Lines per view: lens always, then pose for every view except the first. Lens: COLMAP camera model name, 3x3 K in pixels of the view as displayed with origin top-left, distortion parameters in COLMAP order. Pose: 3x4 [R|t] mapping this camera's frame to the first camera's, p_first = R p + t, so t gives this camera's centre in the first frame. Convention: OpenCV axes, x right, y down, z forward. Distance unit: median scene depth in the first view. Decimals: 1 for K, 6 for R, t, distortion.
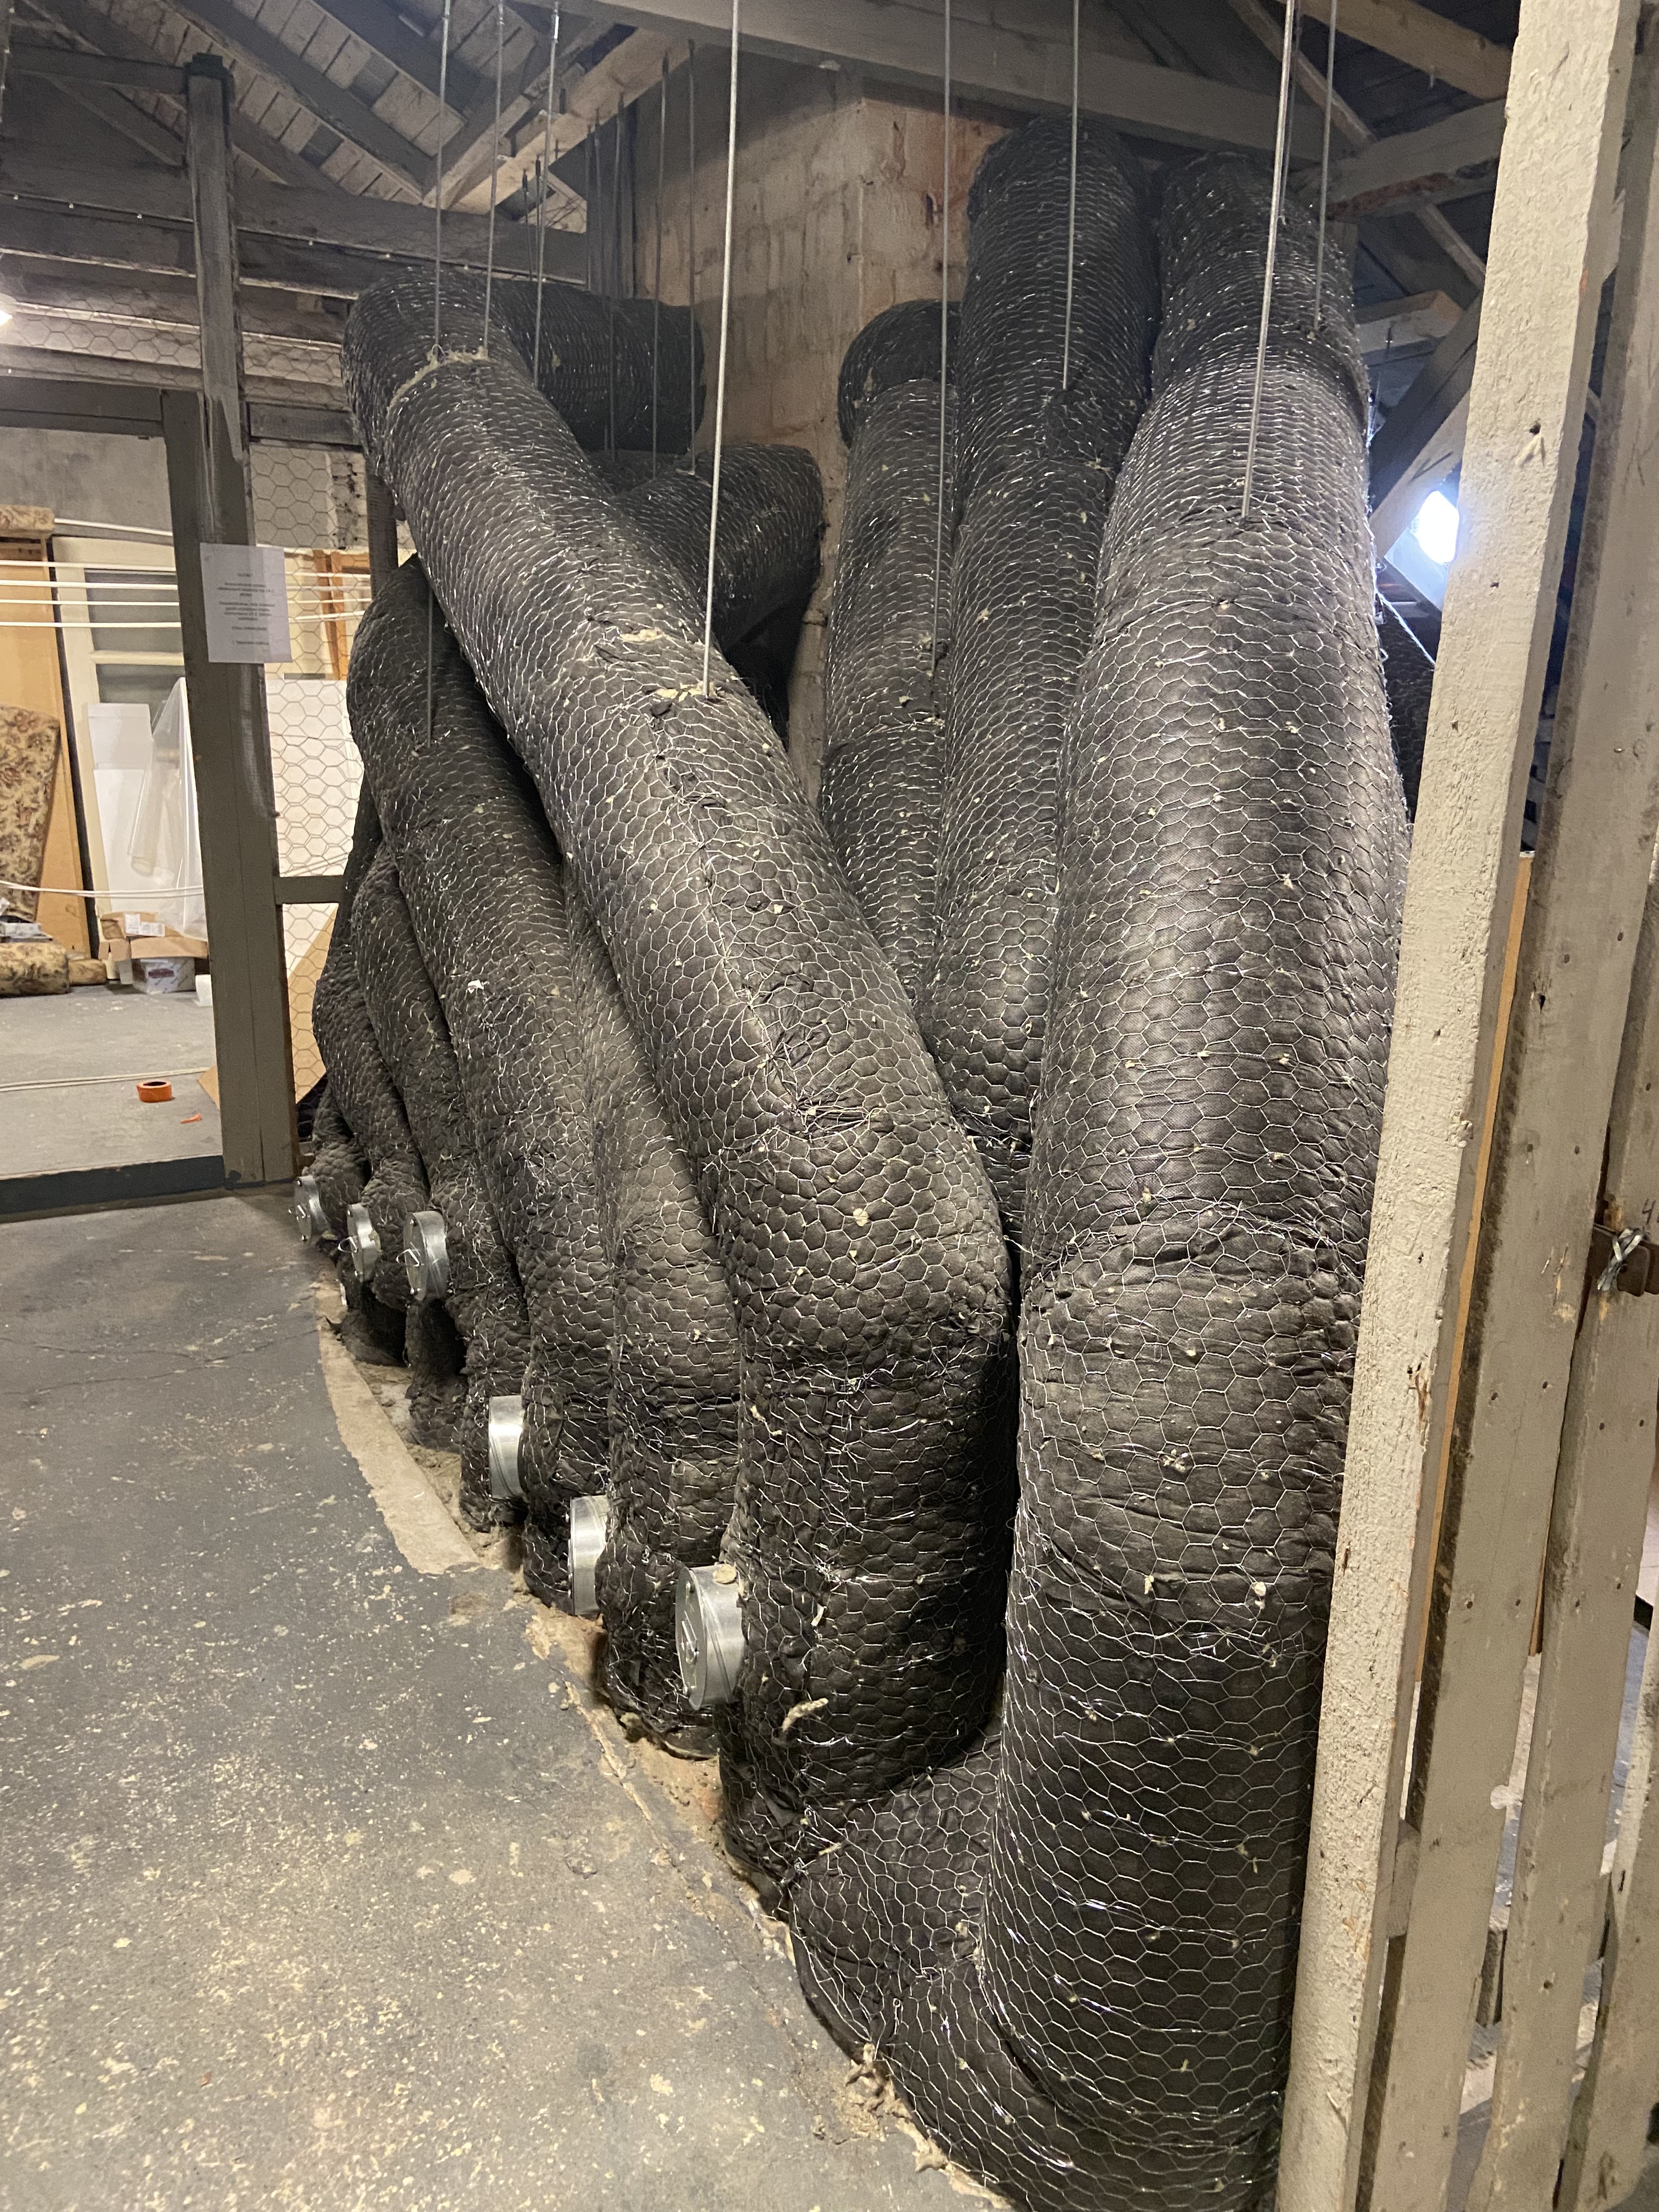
lens RADIAL K [[1628.2, 0, 876.3], [0, 1628.2, 1100.4], [0, 0, 1]] dist [0.133968, -0.167697]
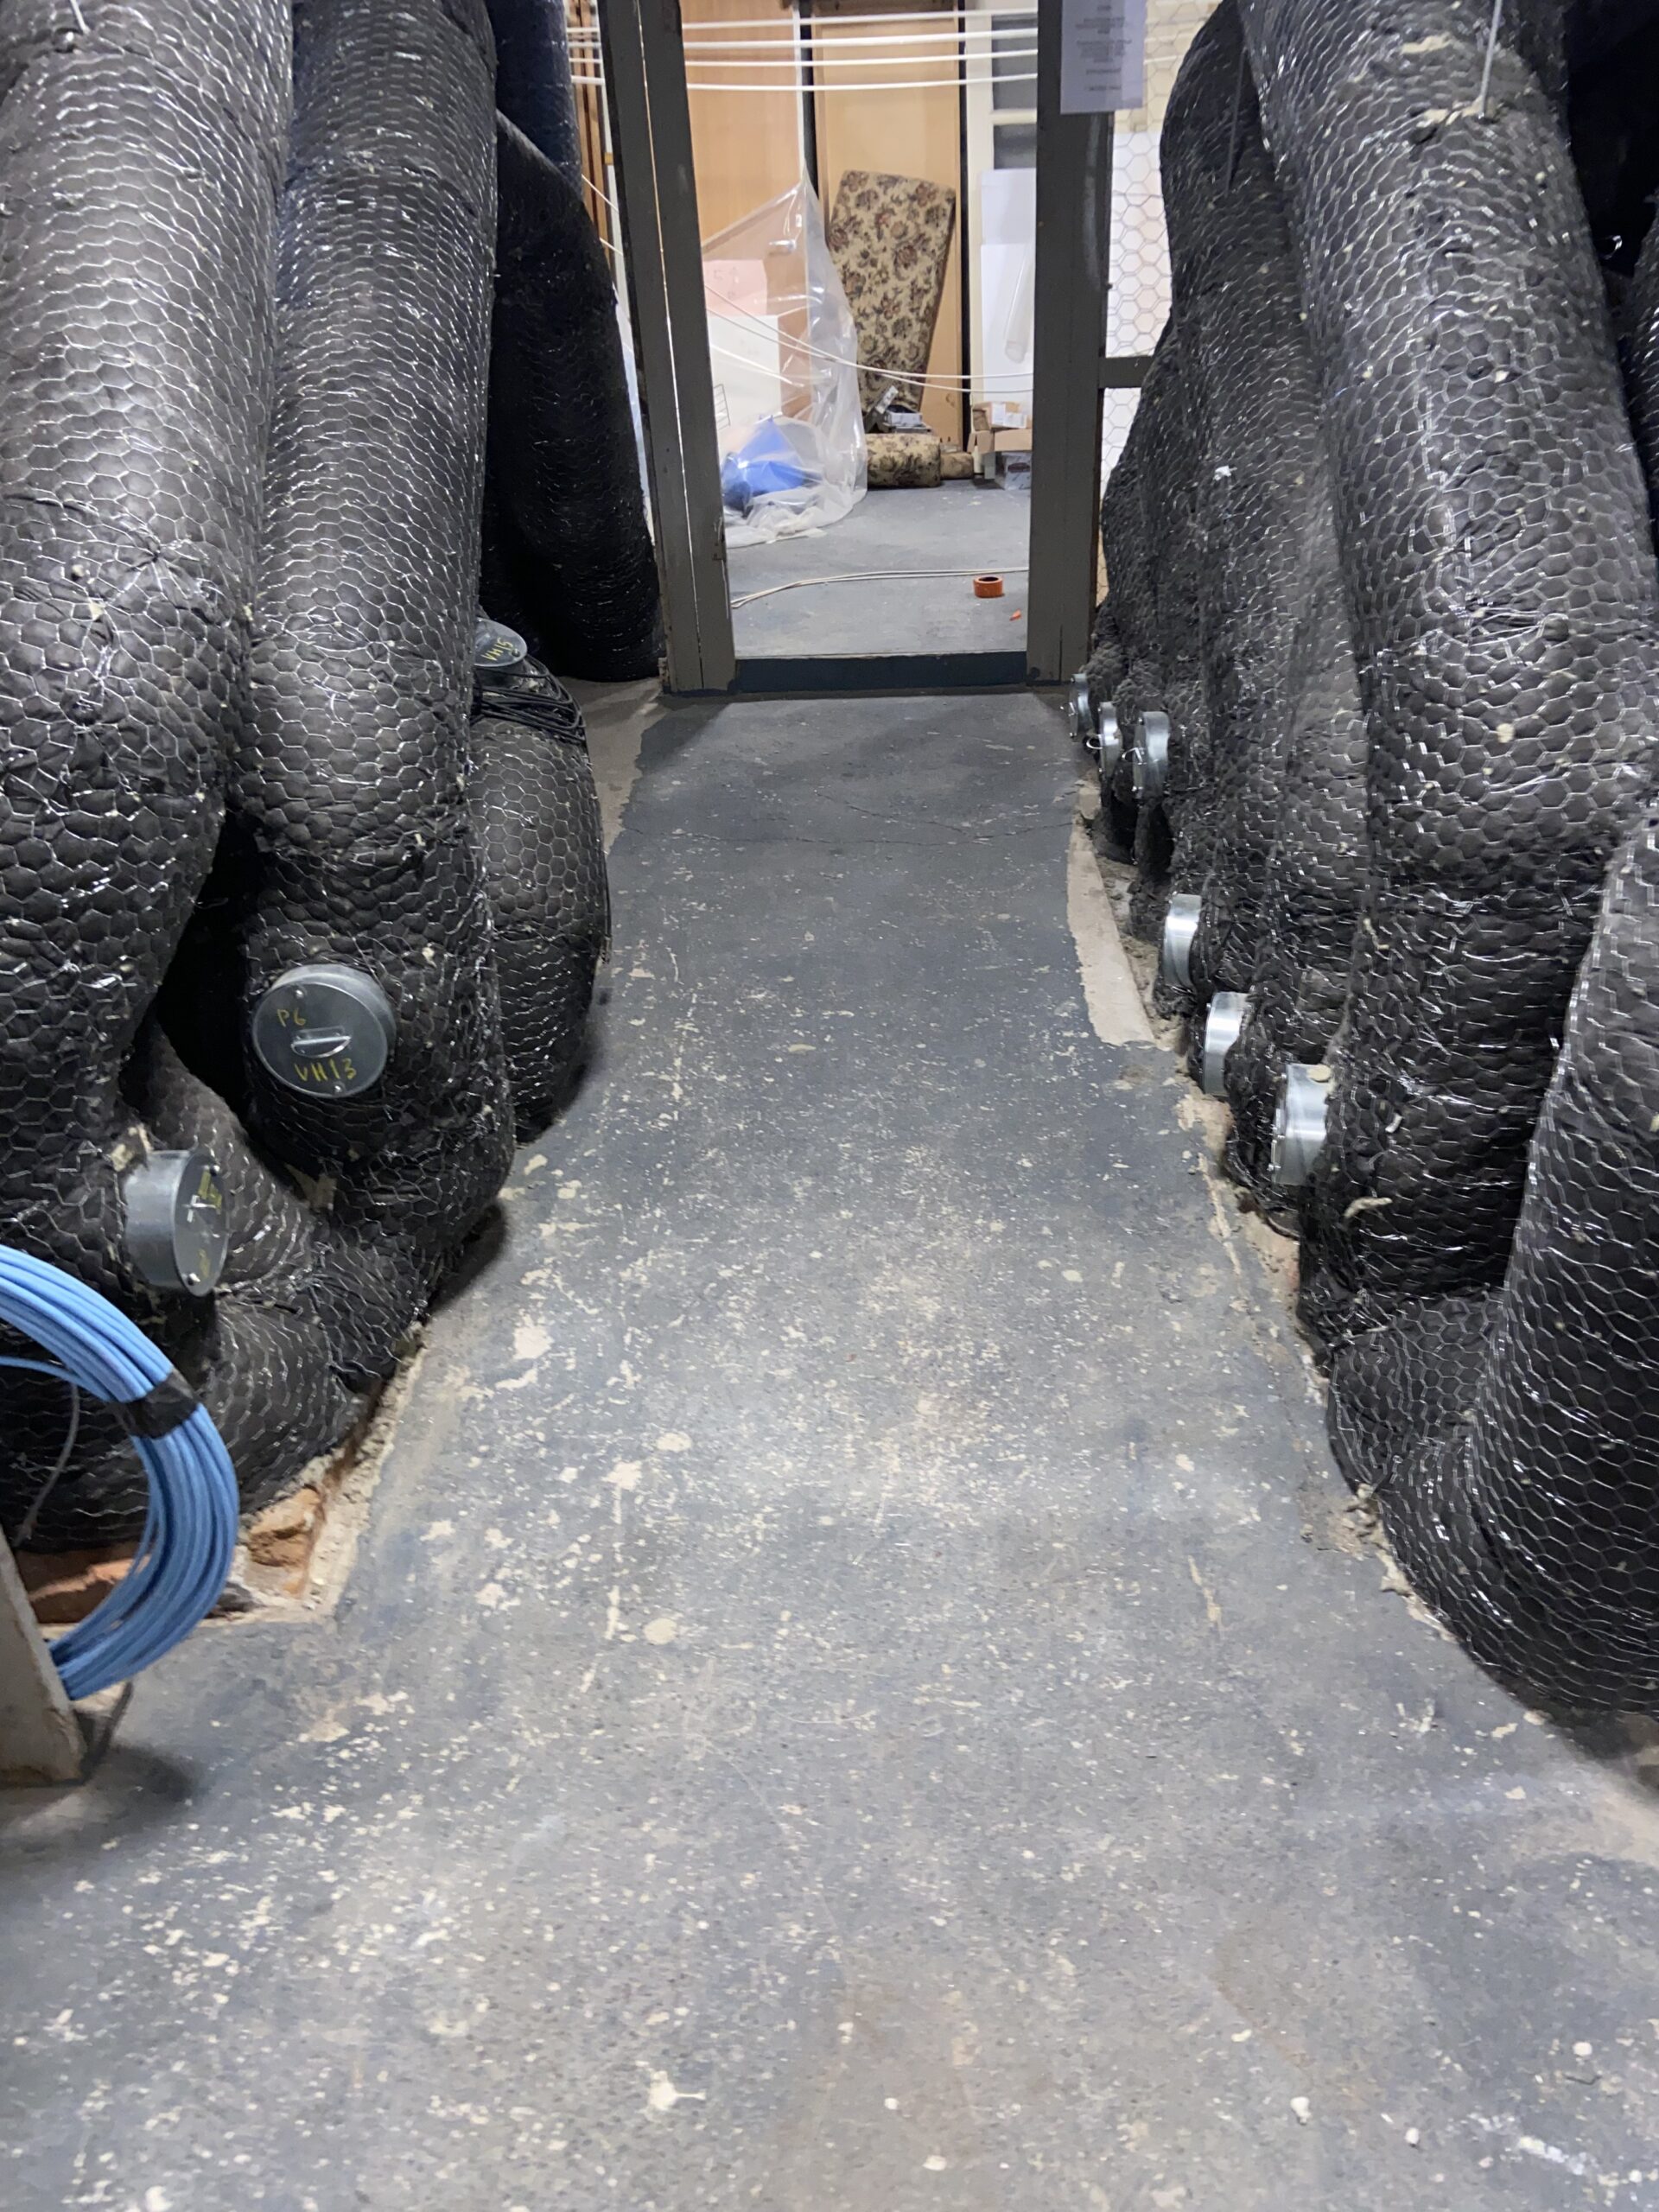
lens RADIAL K [[1628.2, 0, 876.3], [0, 1628.2, 1100.4], [0, 0, 1]] dist [0.133968, -0.167697]
pose [[0.881039, 0.194285, -0.431304, 0.101037], [-0.066209, 0.953437, 0.294236, 0.013084], [0.468387, -0.230677, 0.852879, -0.027228]]
